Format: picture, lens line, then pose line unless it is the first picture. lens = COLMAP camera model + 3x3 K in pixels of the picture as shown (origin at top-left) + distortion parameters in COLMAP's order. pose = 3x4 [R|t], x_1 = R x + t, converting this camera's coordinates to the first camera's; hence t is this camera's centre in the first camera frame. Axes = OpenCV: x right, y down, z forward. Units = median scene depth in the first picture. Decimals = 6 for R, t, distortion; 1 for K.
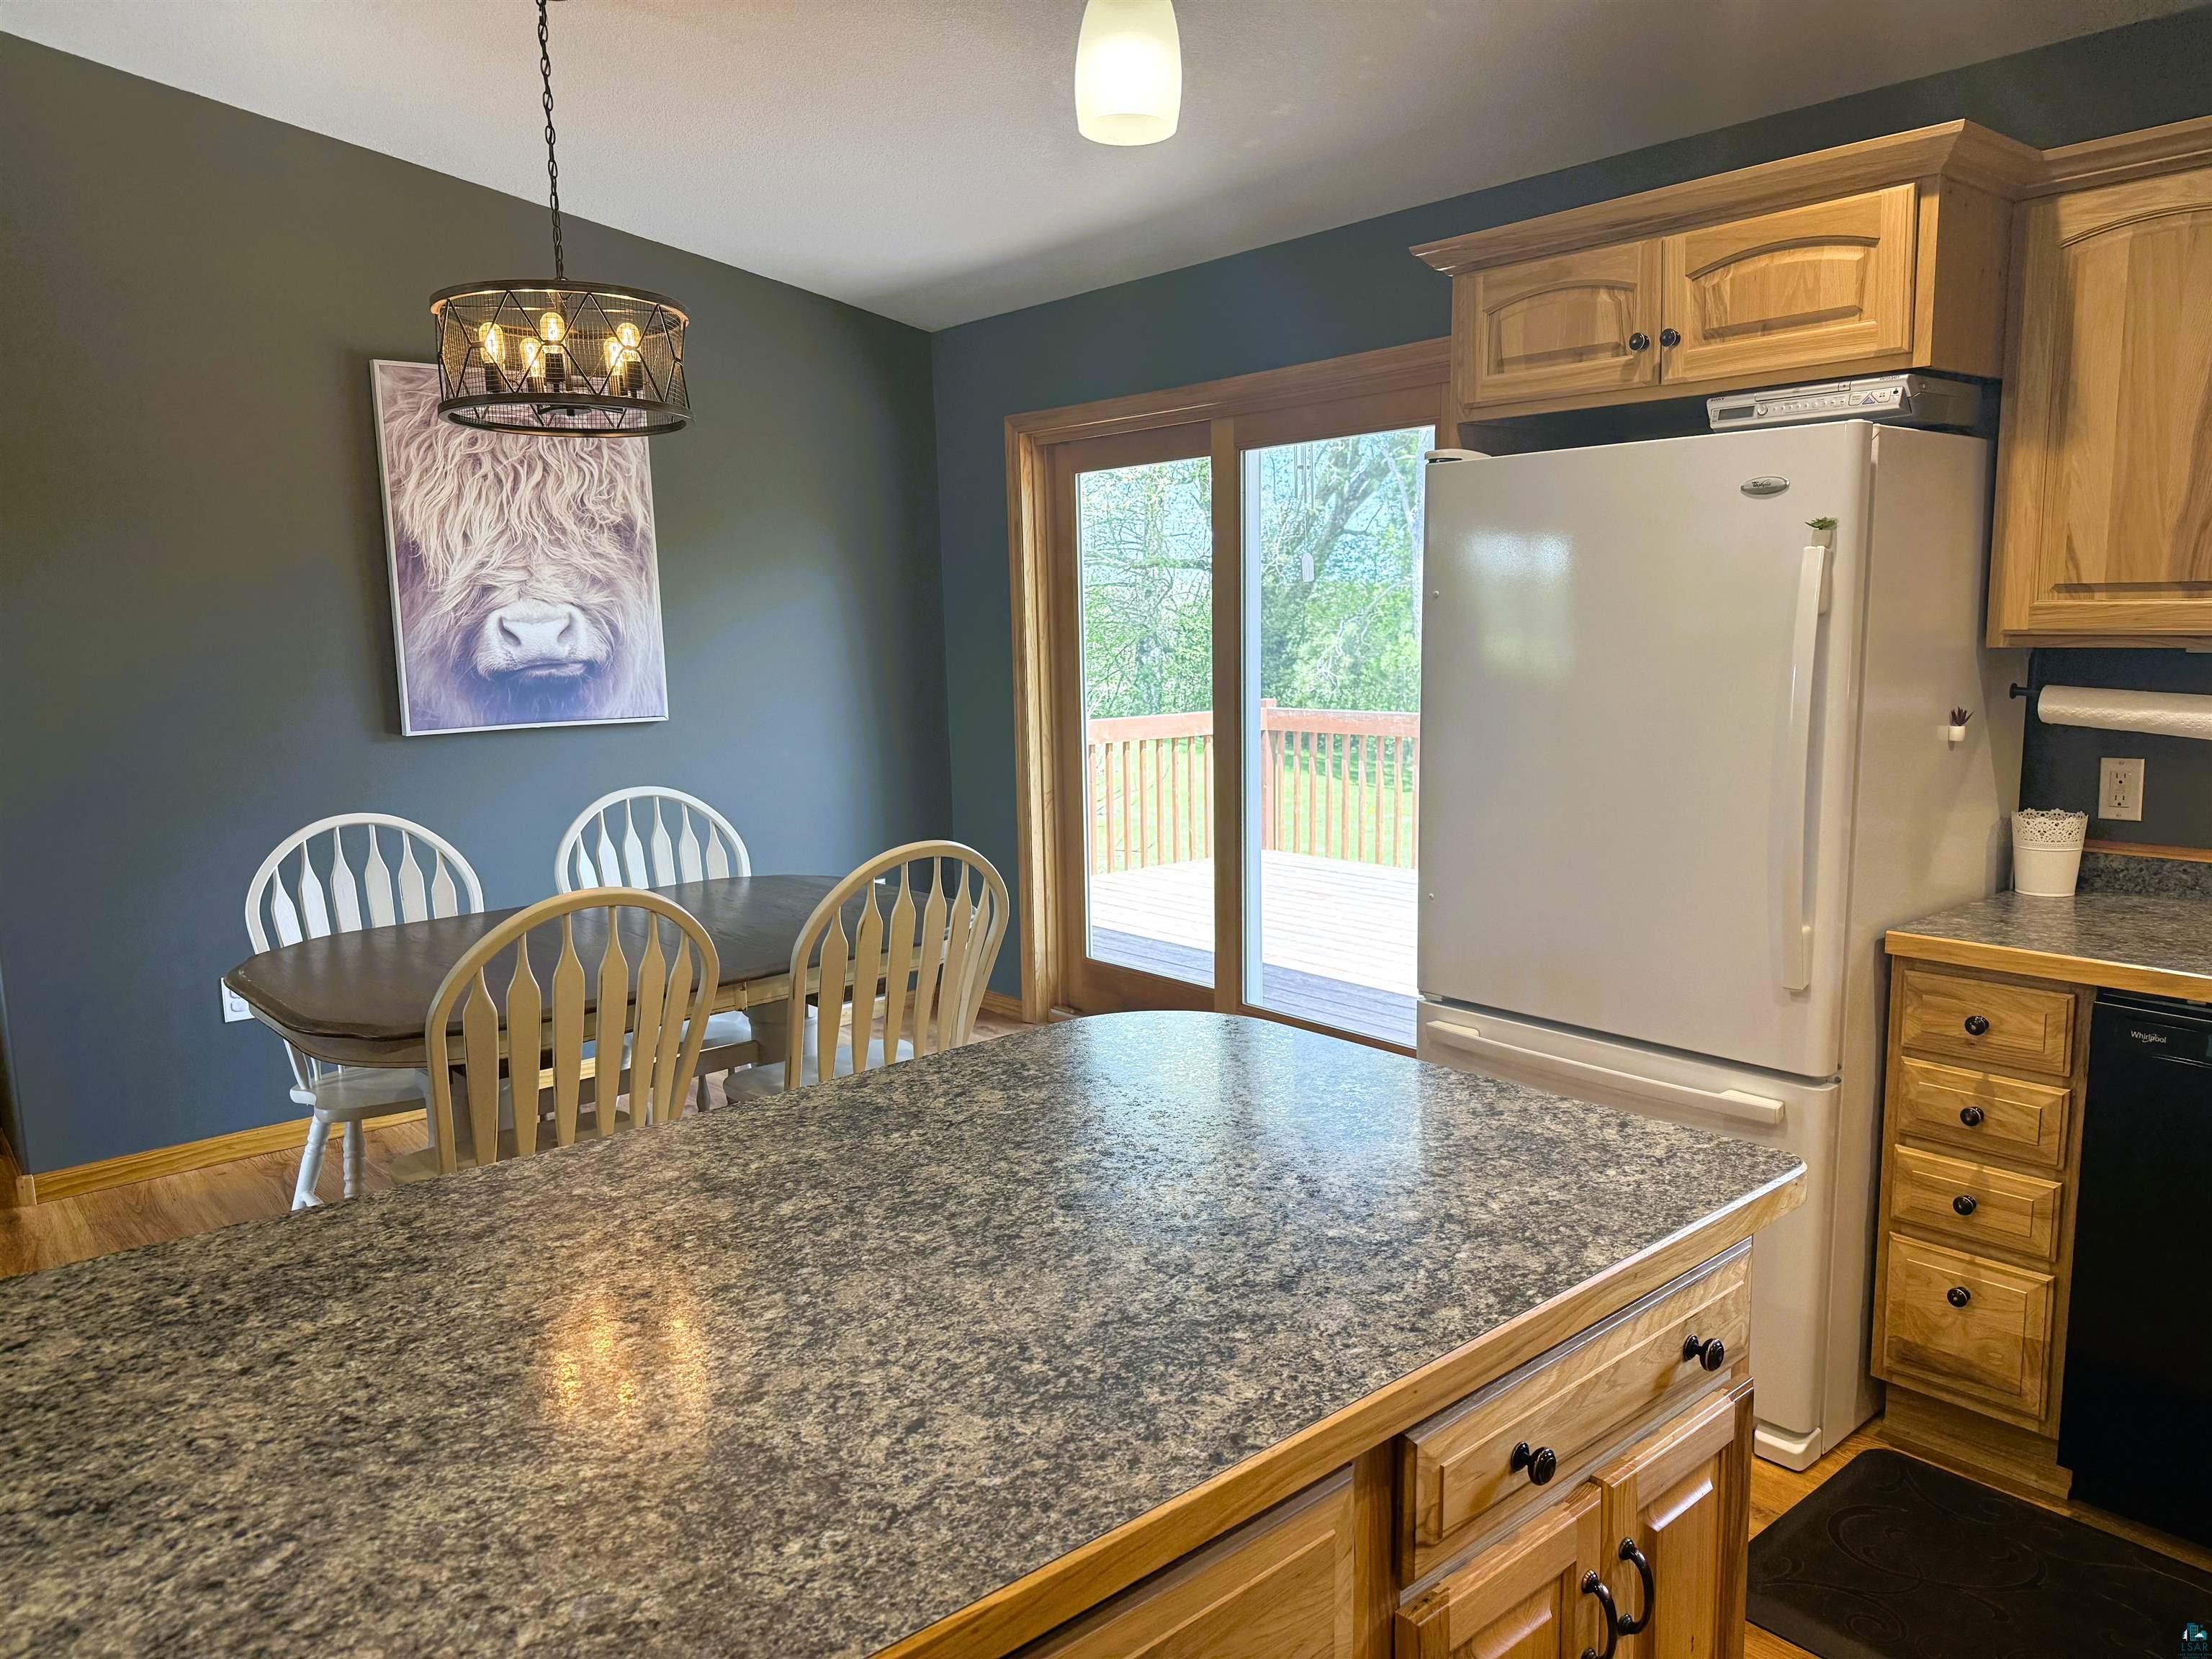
lens RADIAL K [[1534.2, 0, 1108.0], [0, 1534.2, 848.3], [0, 0, 1]] dist [0.106427, -0.182570]
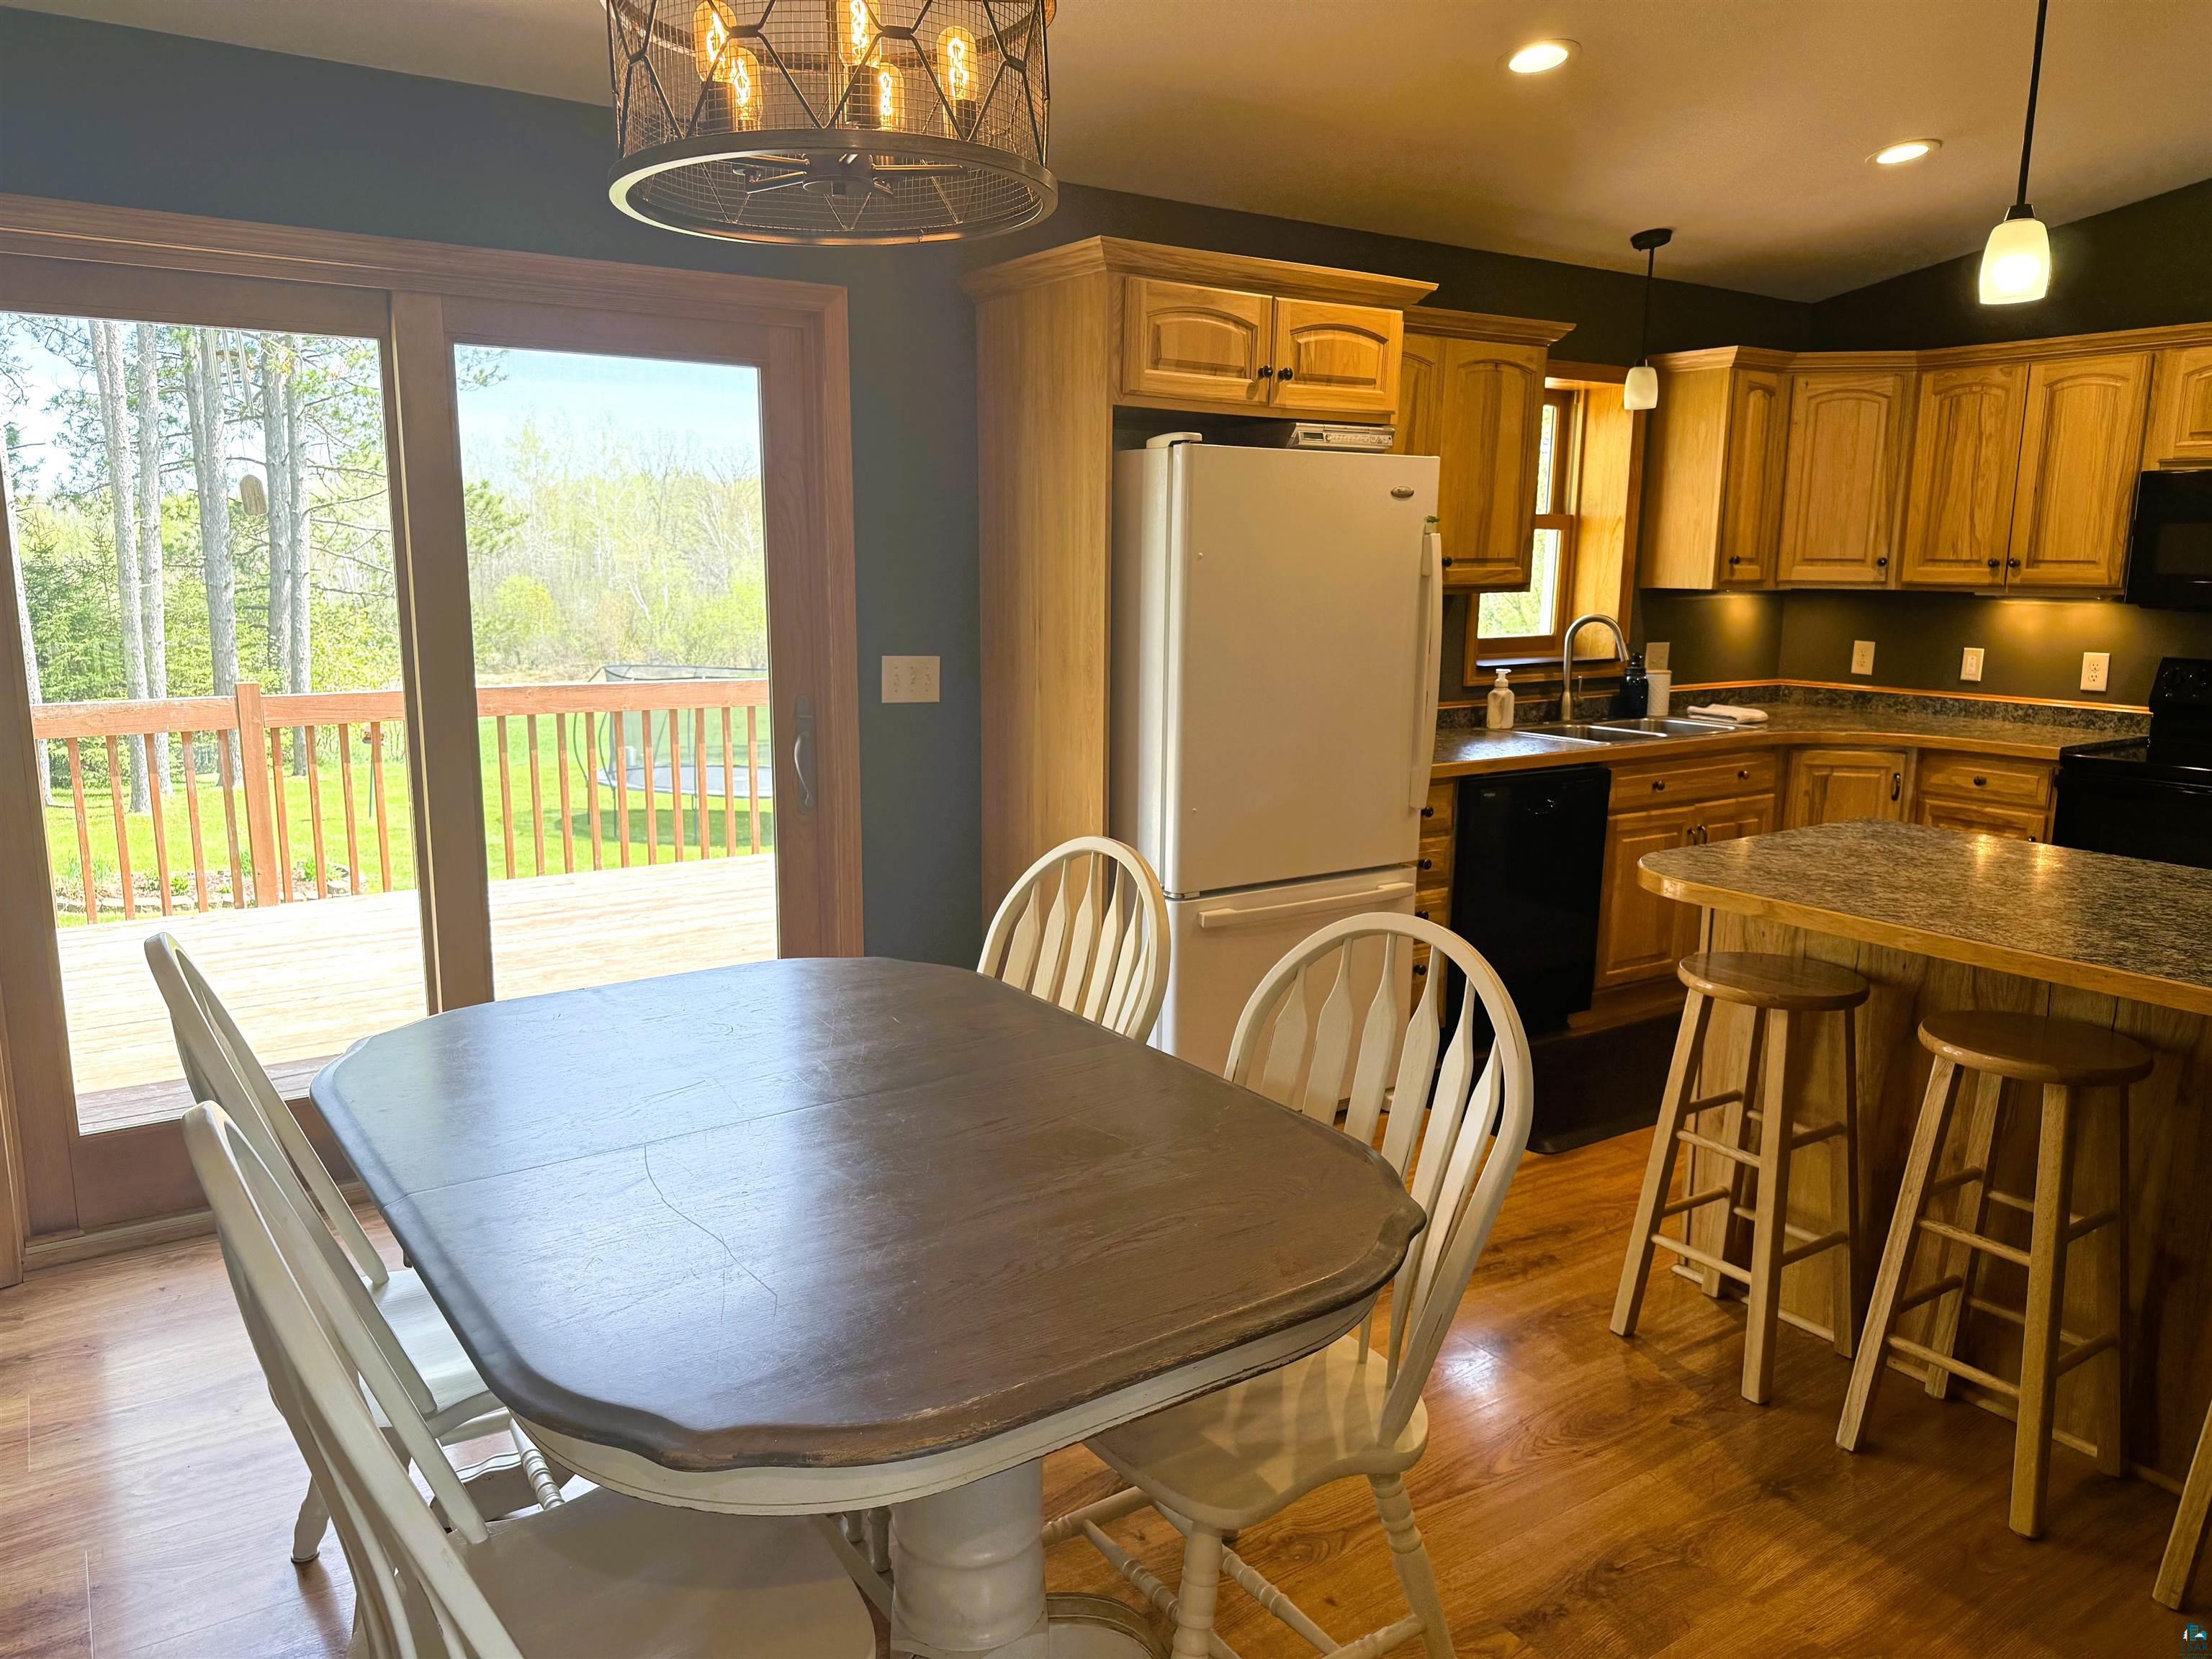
lens RADIAL K [[1556.3, 0, 1106.0], [0, 1556.3, 829.5], [0, 0, 1]] dist [-0.001542, -0.002902]
pose [[0.119946, -0.164073, 0.979129, -1.075035], [0.135836, 0.979686, 0.147526, -0.154514], [-0.983444, 0.115306, 0.139797, 0.999472]]
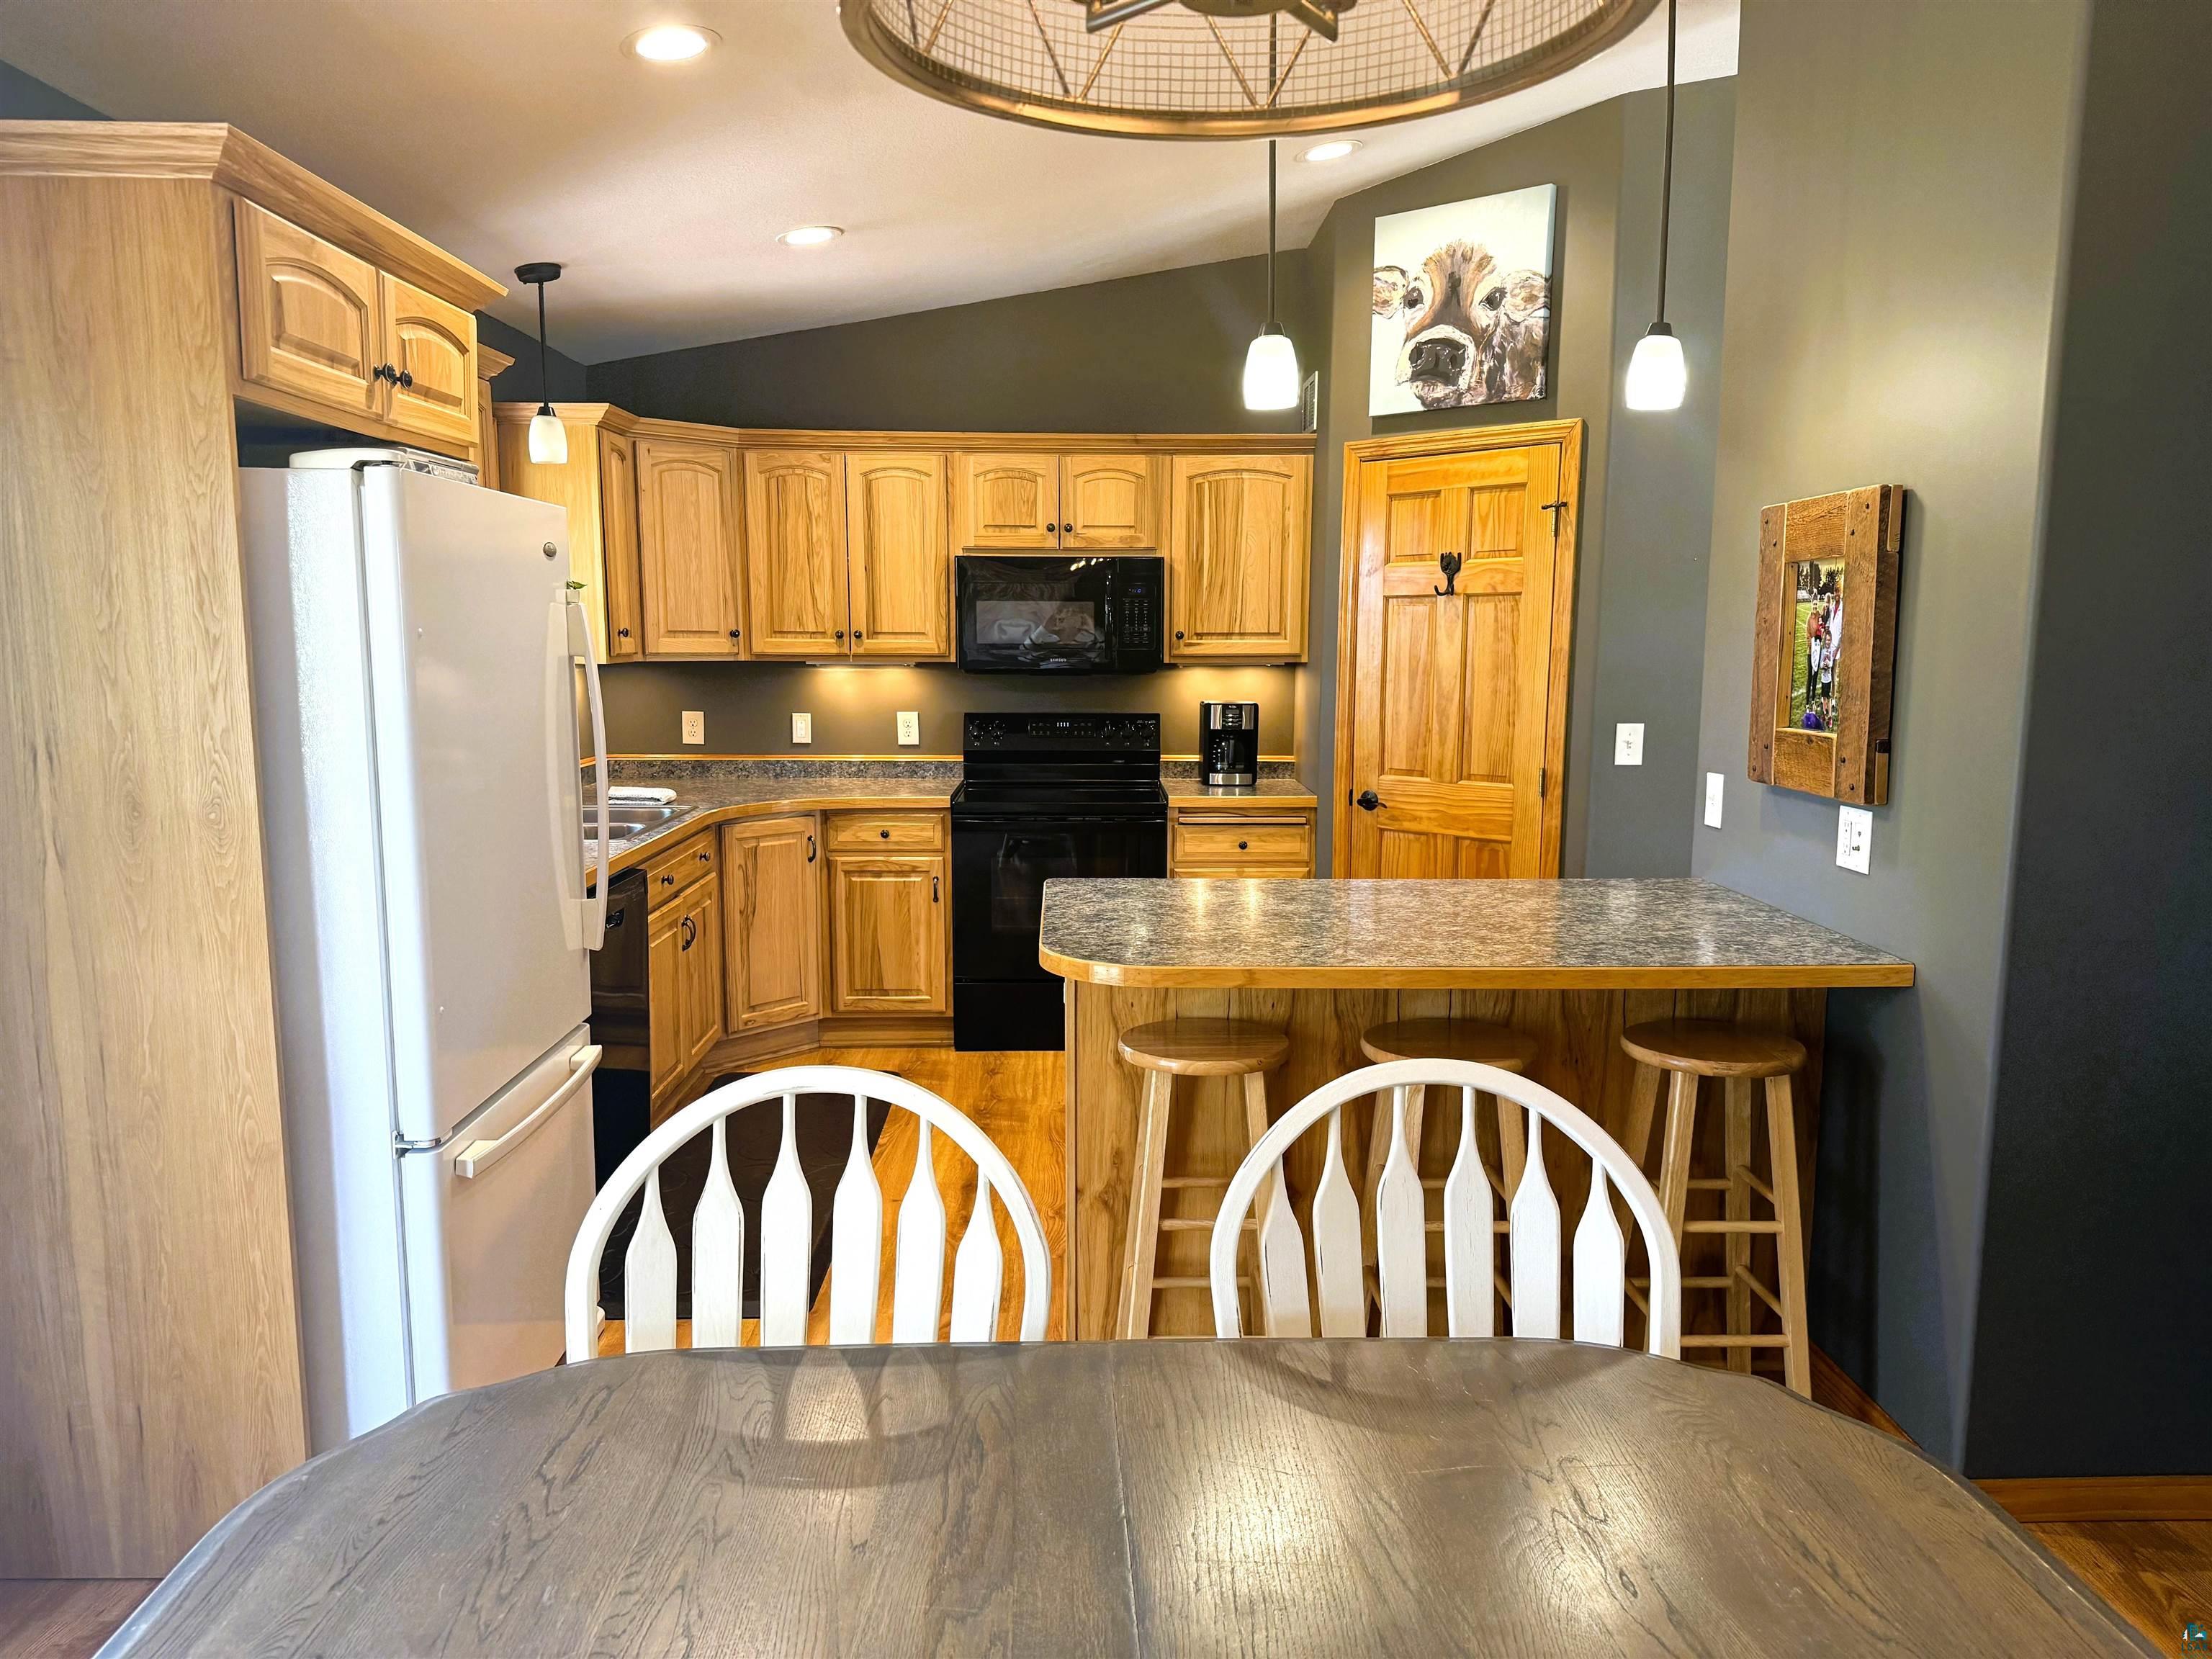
lens RADIAL K [[1534.2, 0, 1108.0], [0, 1534.2, 848.3], [0, 0, 1]] dist [0.106427, -0.182570]
pose [[-0.767759, -0.084128, 0.635192, -0.633636], [0.095614, 0.965200, 0.243405, -0.235181], [-0.633565, 0.247610, -0.732997, 1.500248]]
